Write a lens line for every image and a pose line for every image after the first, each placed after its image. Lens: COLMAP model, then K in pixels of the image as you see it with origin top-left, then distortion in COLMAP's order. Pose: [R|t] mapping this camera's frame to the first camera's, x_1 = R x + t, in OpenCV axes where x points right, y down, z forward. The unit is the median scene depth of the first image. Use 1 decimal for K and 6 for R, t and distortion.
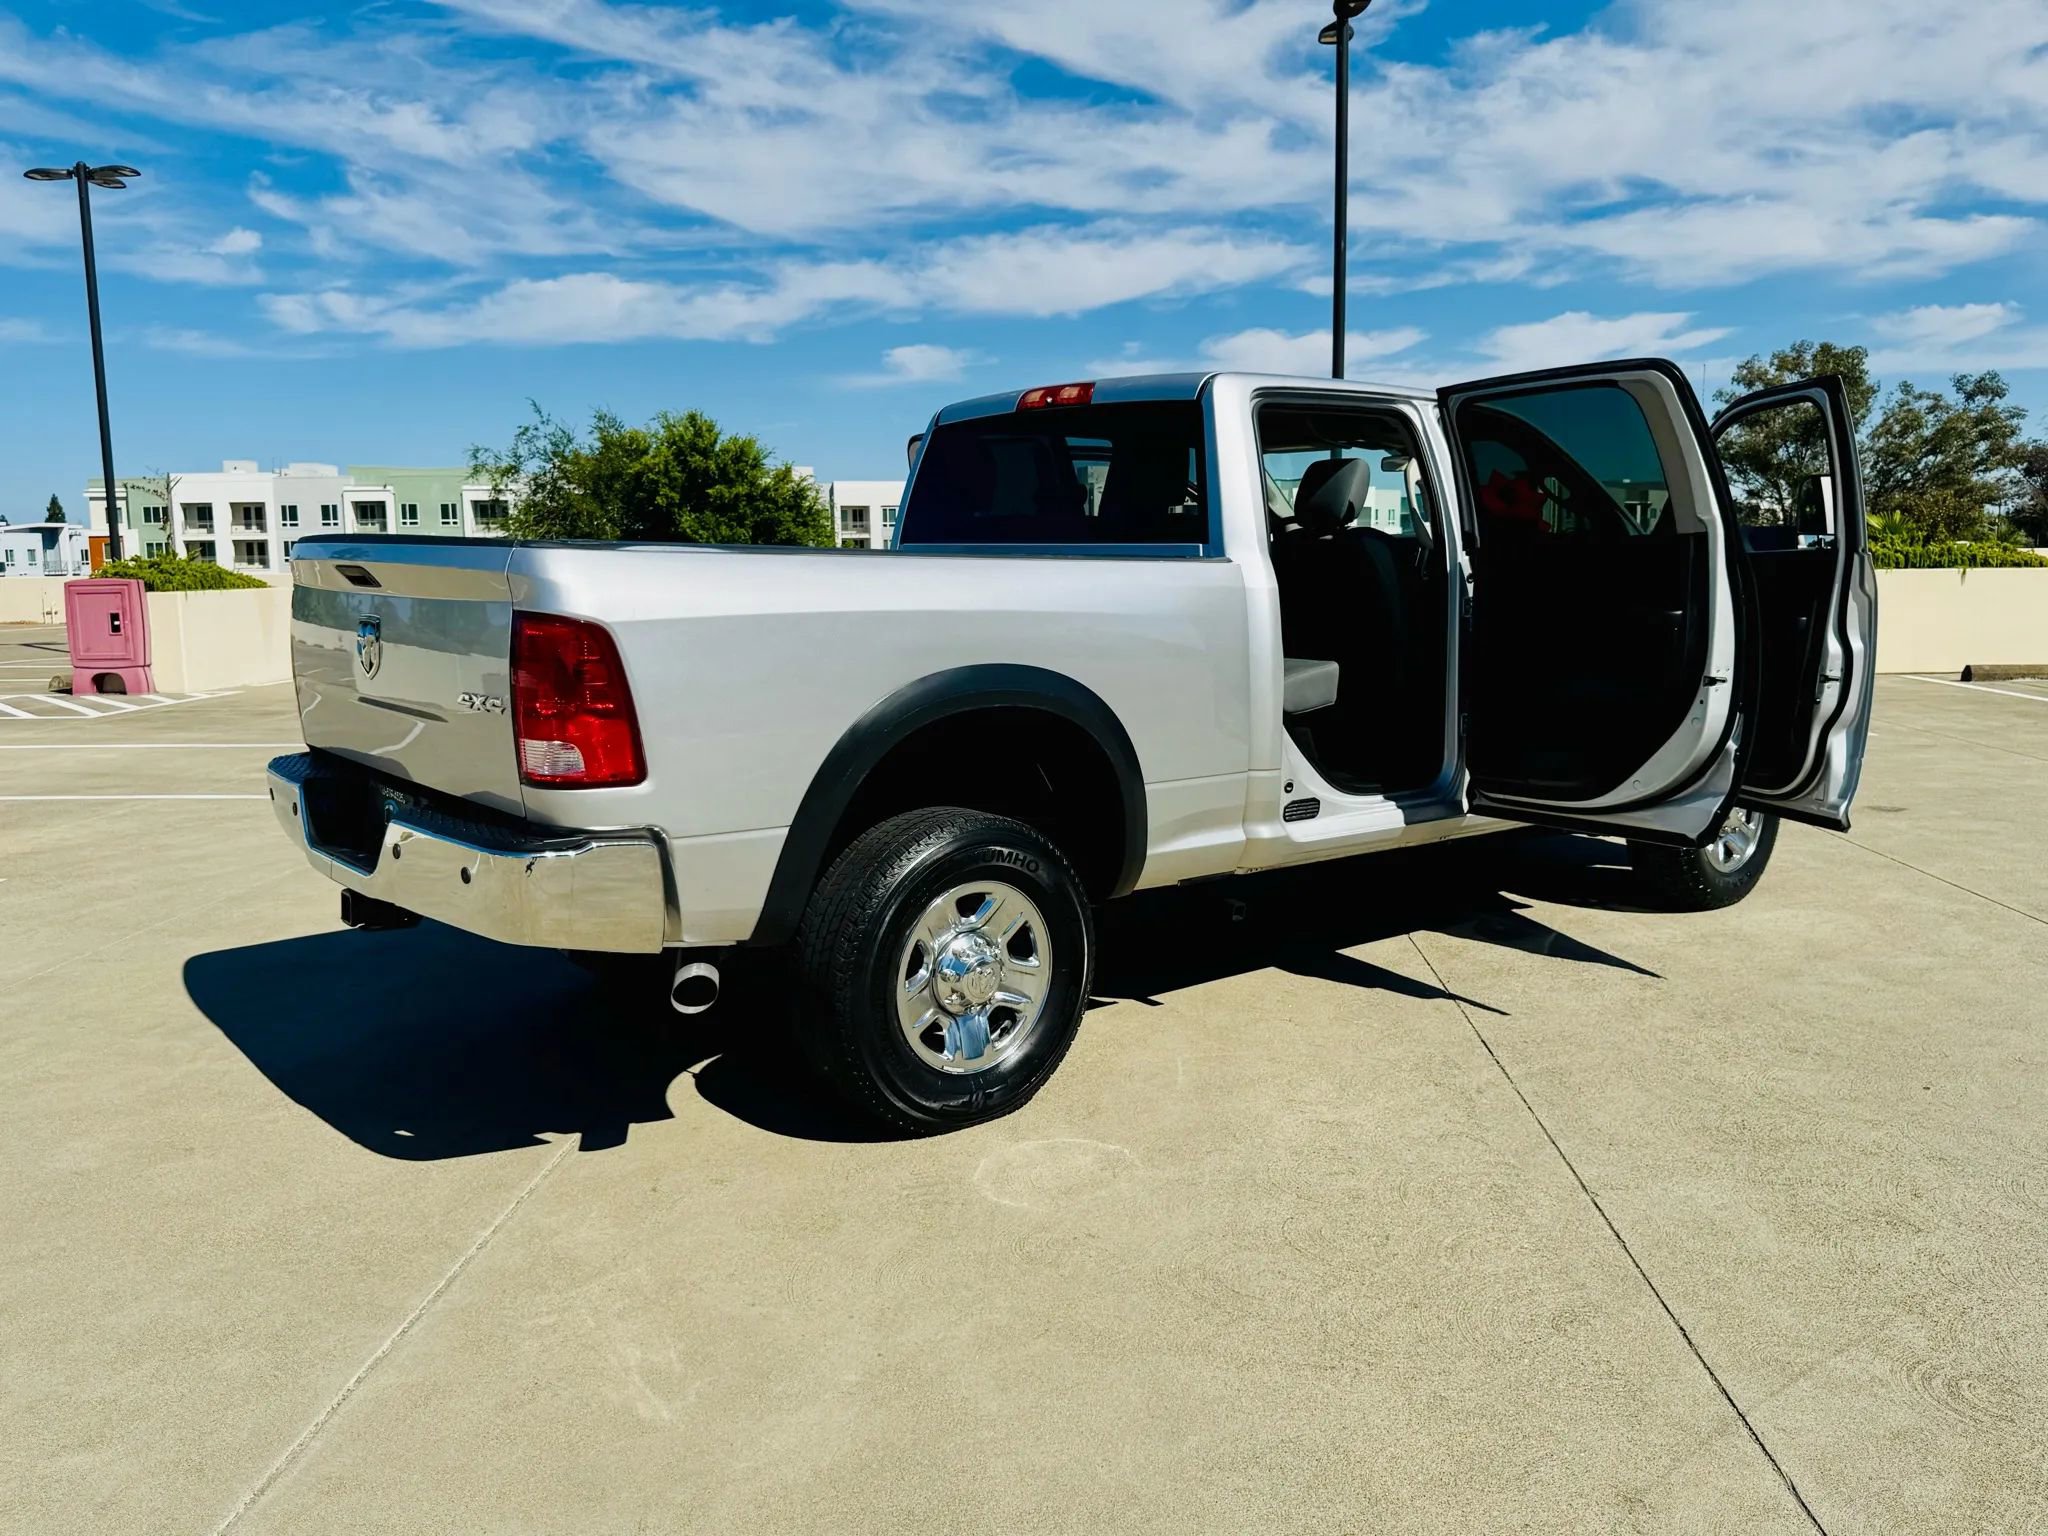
lens RADIAL K [[1590.5, 0, 1026.5], [0, 1590.5, 749.3], [0, 0, 1]] dist [0.038620, -0.052792]
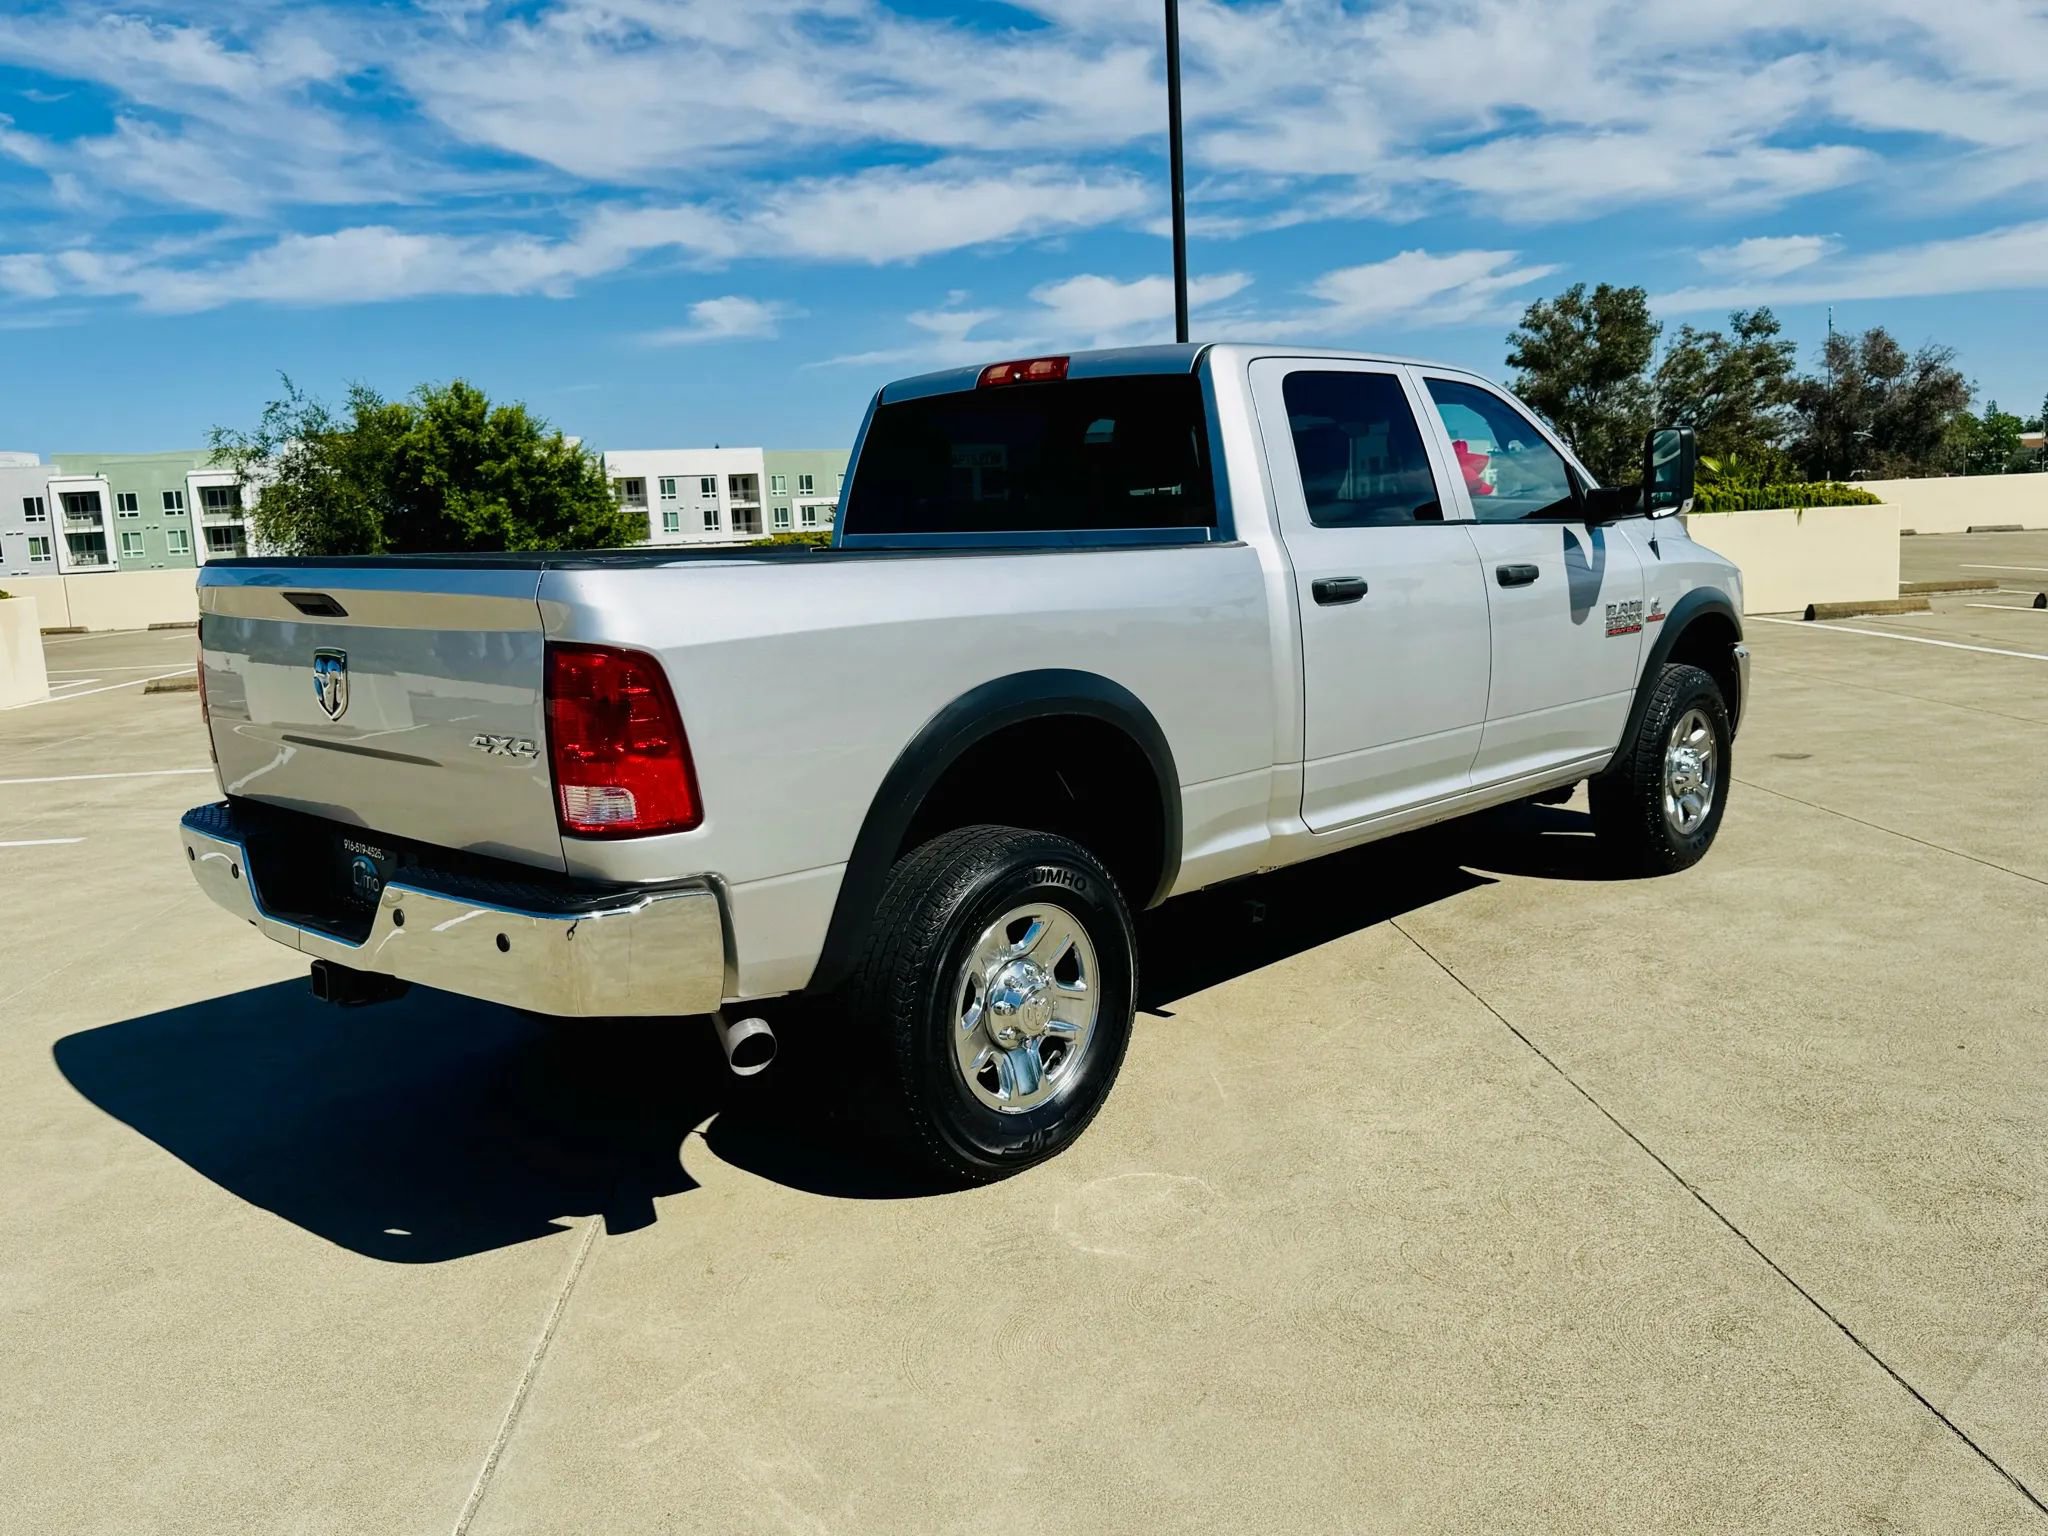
lens RADIAL K [[1655.7, 0, 1019.5], [0, 1655.7, 754.6], [0, 0, 1]] dist [0.053723, -0.077267]
pose [[0.991283, -0.054190, 0.120090, -0.132764], [0.051942, 0.998413, 0.021771, -0.023017], [-0.121079, -0.015344, 0.992524, 0.041666]]
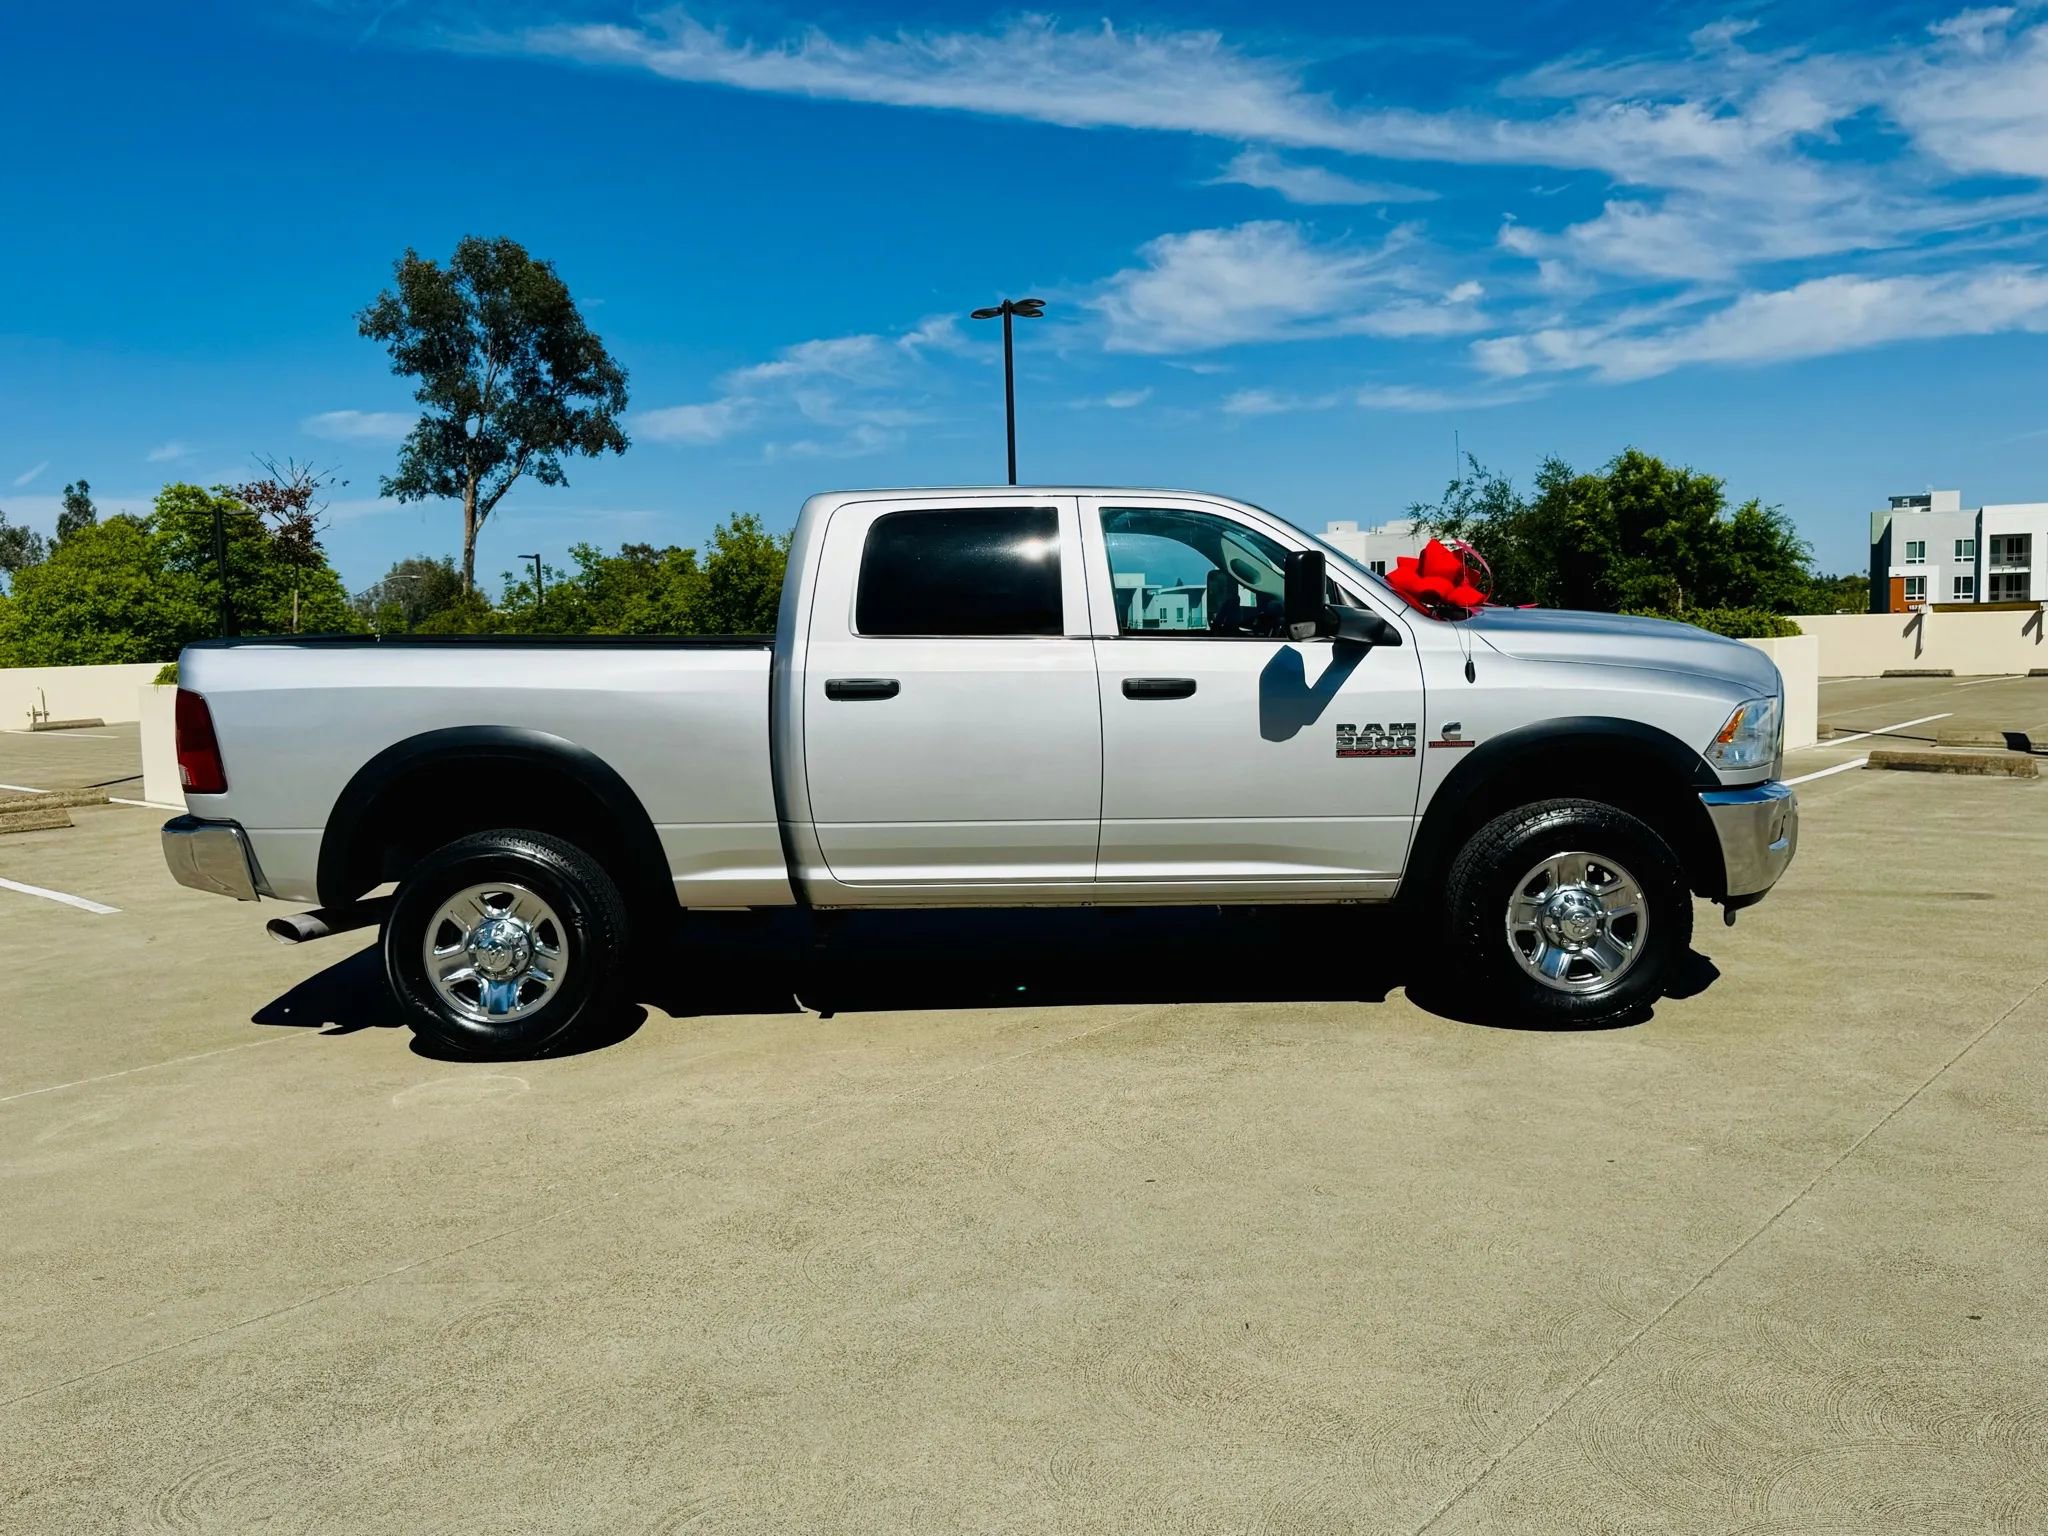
lens RADIAL K [[1655.7, 0, 1021.1], [0, 1655.7, 779.6], [0, 0, 1]] dist [0.053723, -0.077267]
pose [[0.783997, 0.049211, -0.618810, 1.111964], [-0.058345, 0.998282, 0.005469, -0.038091], [0.618016, 0.031817, 0.785521, 0.127847]]
